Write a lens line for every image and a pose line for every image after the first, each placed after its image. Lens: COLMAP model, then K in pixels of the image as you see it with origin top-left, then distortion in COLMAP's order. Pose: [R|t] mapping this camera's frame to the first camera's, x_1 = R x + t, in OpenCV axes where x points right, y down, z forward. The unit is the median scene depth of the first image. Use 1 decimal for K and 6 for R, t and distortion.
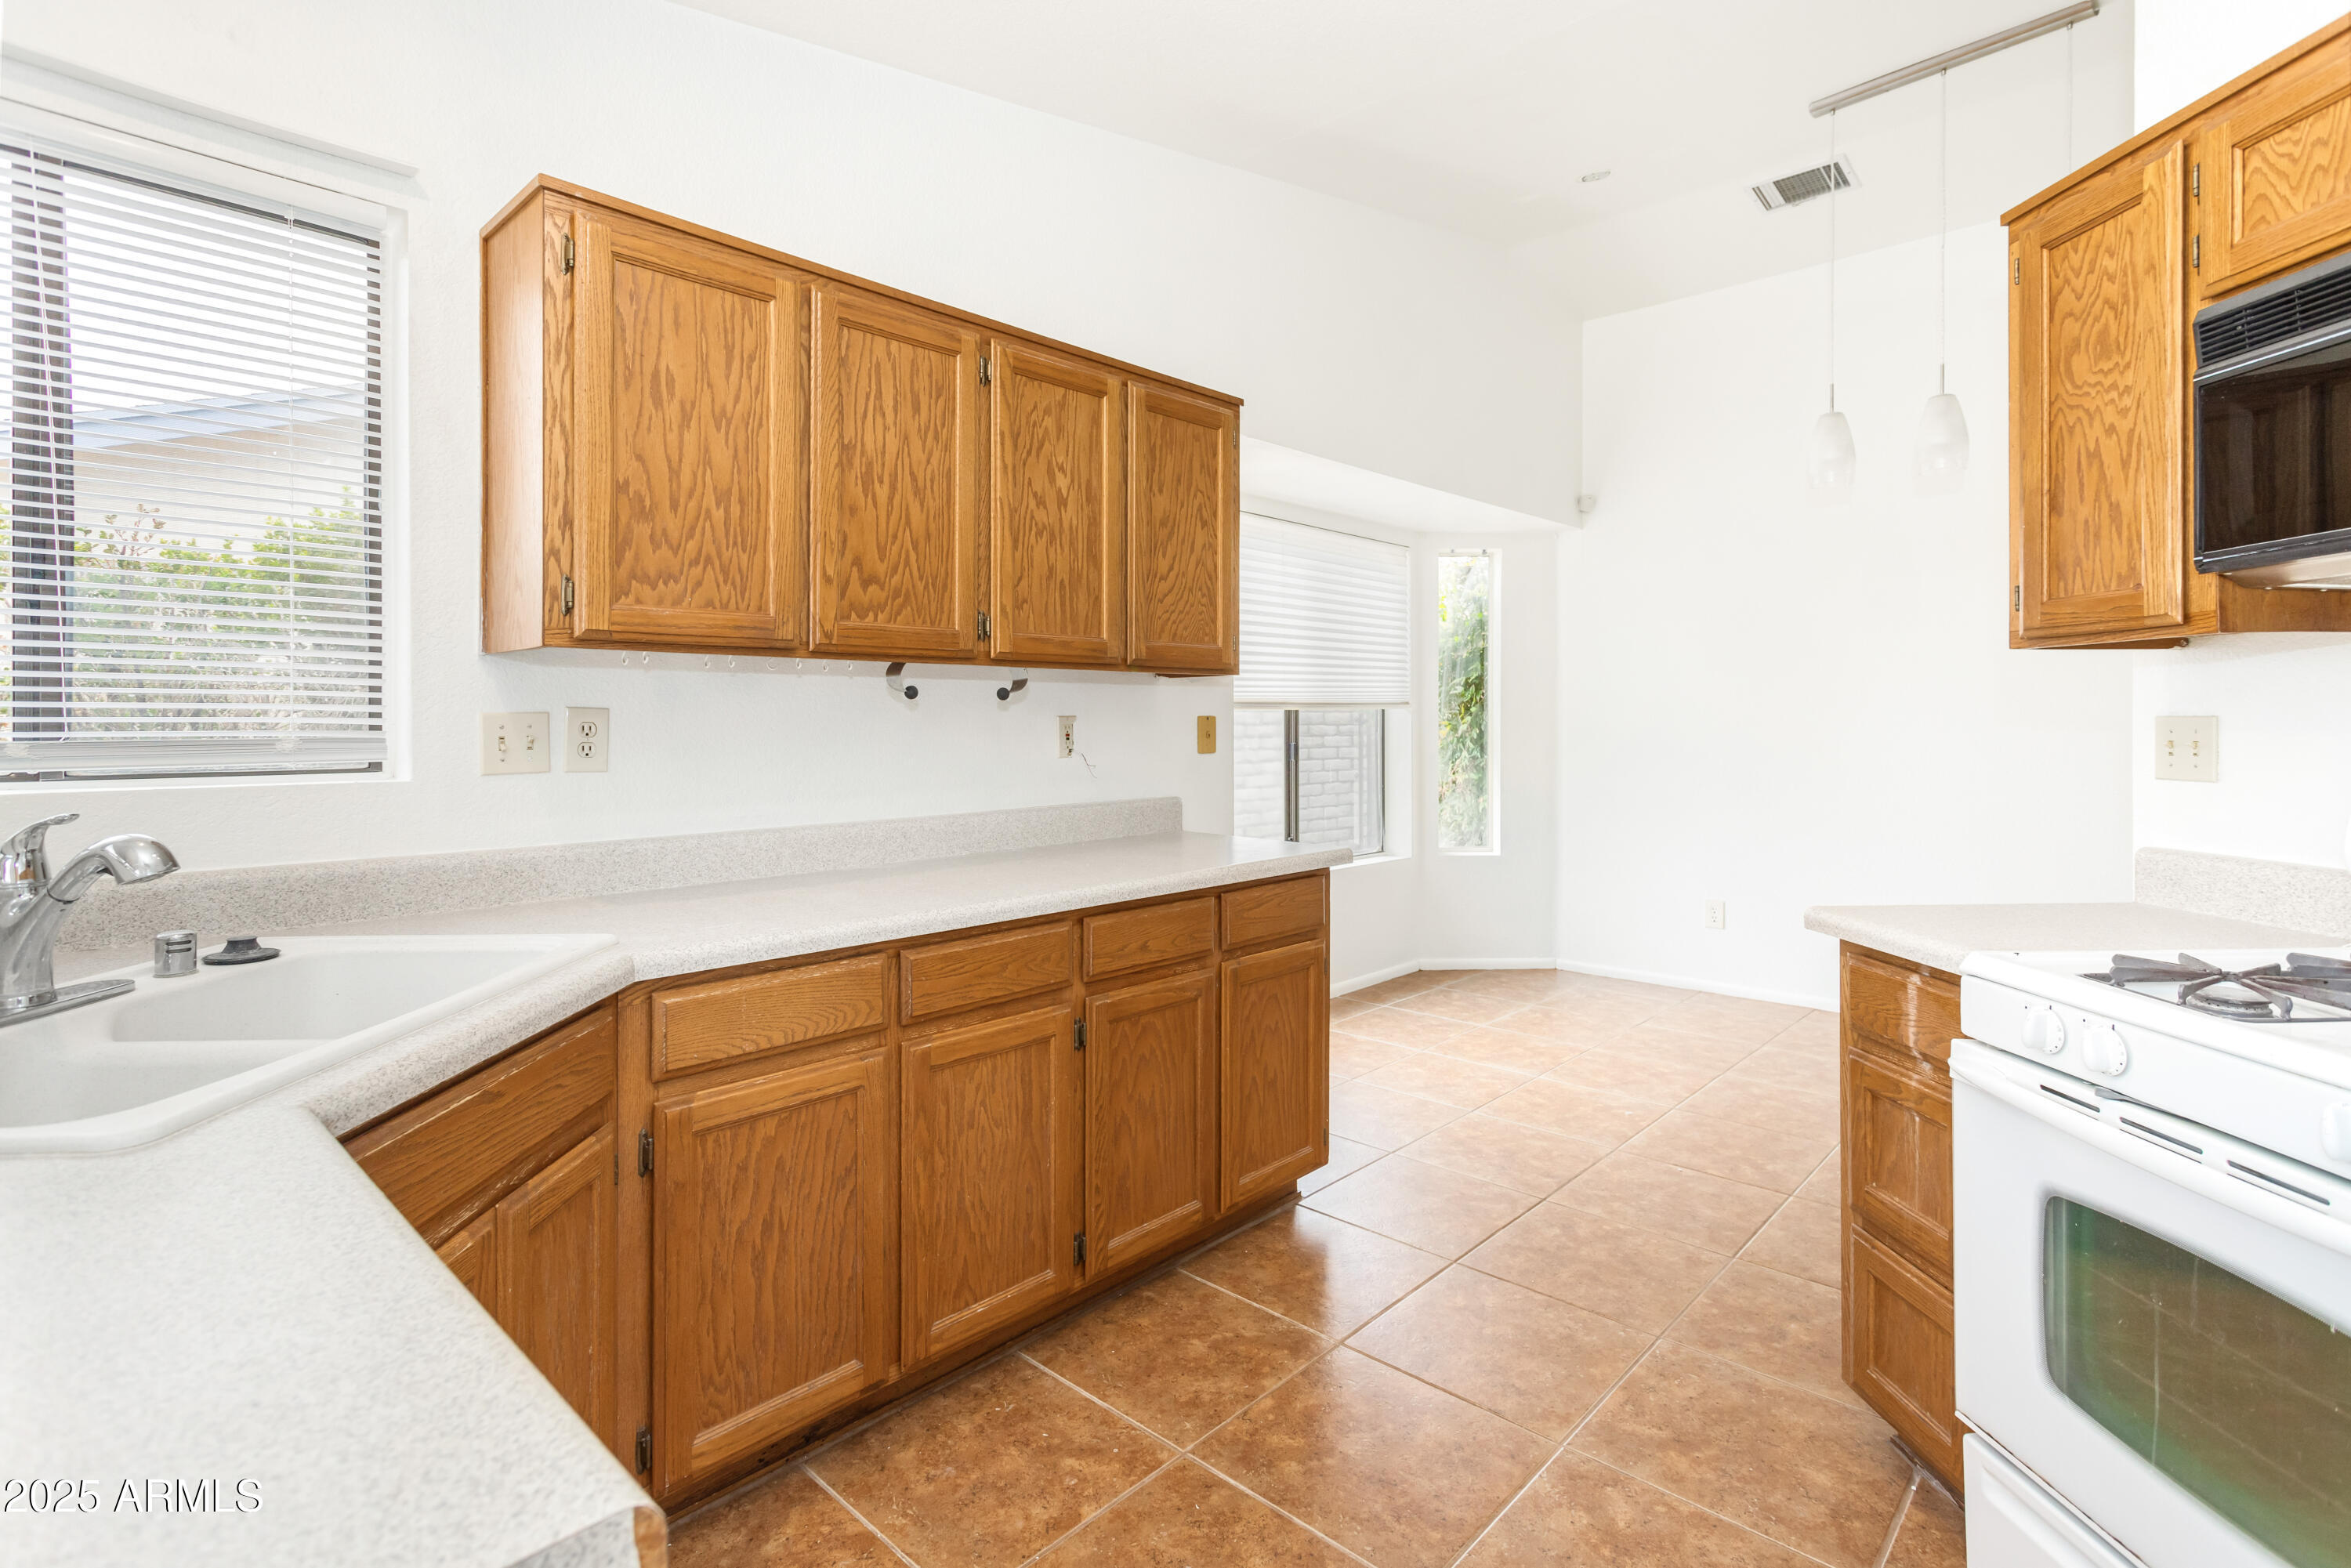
lens RADIAL K [[1120.3, 0, 1260.3], [0, 1120.3, 722.7], [0, 0, 1]] dist [0.005480, -0.001810]
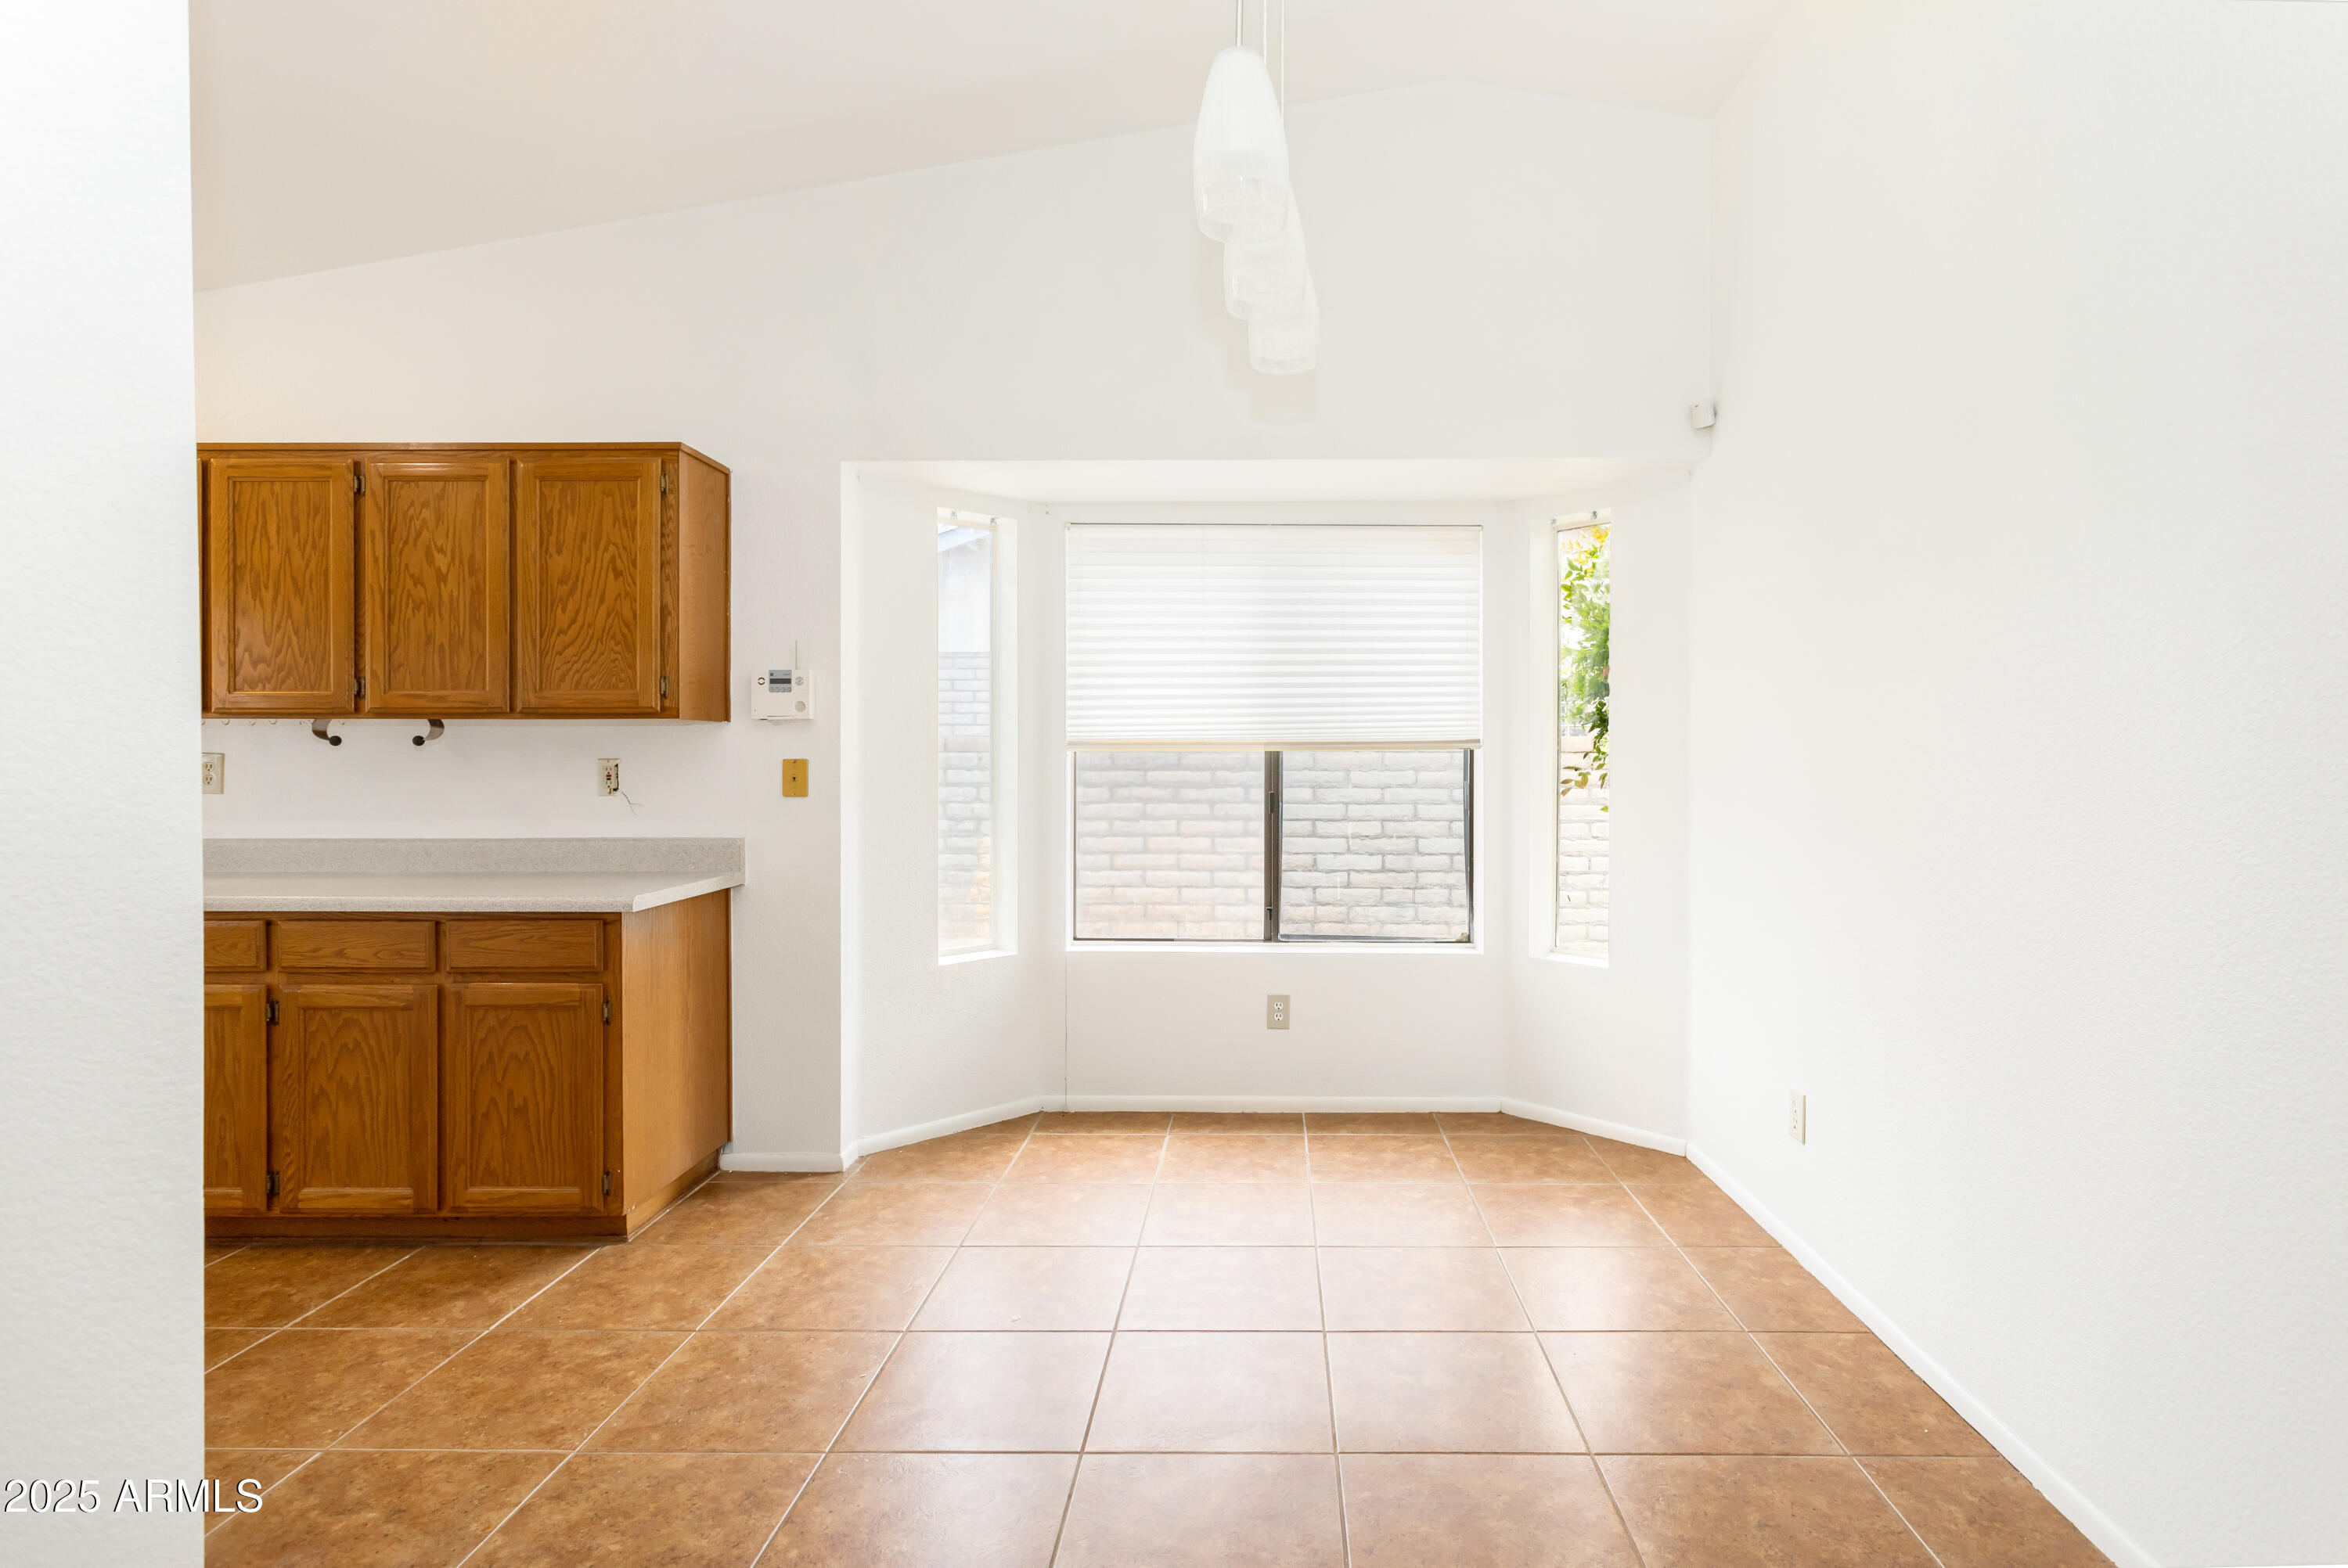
lens RADIAL K [[1206.7, 0, 1179.0], [0, 1206.7, 776.7], [0, 0, 1]] dist [0.010830, -0.001199]
pose [[0.652168, 0.009028, -0.758021, 1.331037], [-0.005490, 0.999959, 0.007186, -0.000514], [0.758055, -0.000525, 0.652191, 0.769386]]
